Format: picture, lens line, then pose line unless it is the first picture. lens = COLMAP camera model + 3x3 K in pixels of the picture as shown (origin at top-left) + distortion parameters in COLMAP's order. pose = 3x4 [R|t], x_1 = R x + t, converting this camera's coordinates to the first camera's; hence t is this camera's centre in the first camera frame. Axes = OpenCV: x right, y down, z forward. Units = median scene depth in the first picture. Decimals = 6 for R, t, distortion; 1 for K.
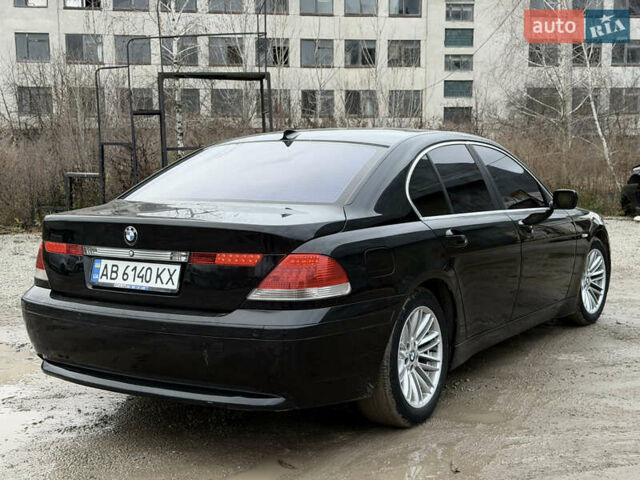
lens RADIAL K [[882.4, 0, 320.0], [0, 882.4, 240.0], [0, 0, 1]] dist [0.206088, -0.483506]
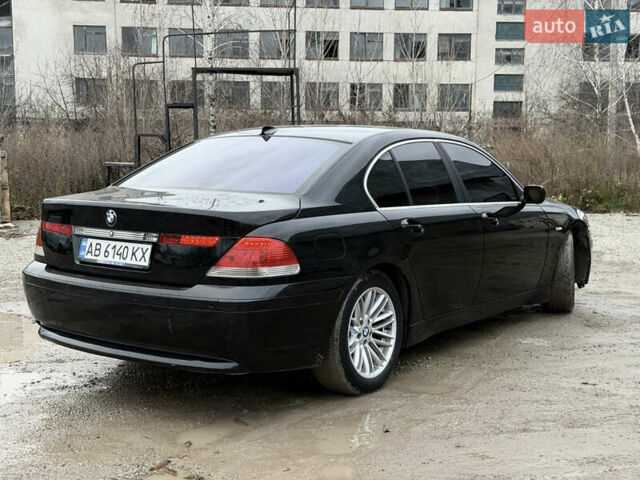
lens RADIAL K [[879.8, 0, 312.7], [0, 879.8, 239.0], [0, 0, 1]] dist [0.205641, -0.473648]
pose [[0.997671, 0.020639, -0.065015, 0.103492], [-0.020153, 0.999764, 0.008113, 0.006551], [0.065168, -0.006784, 0.997851, -0.102364]]
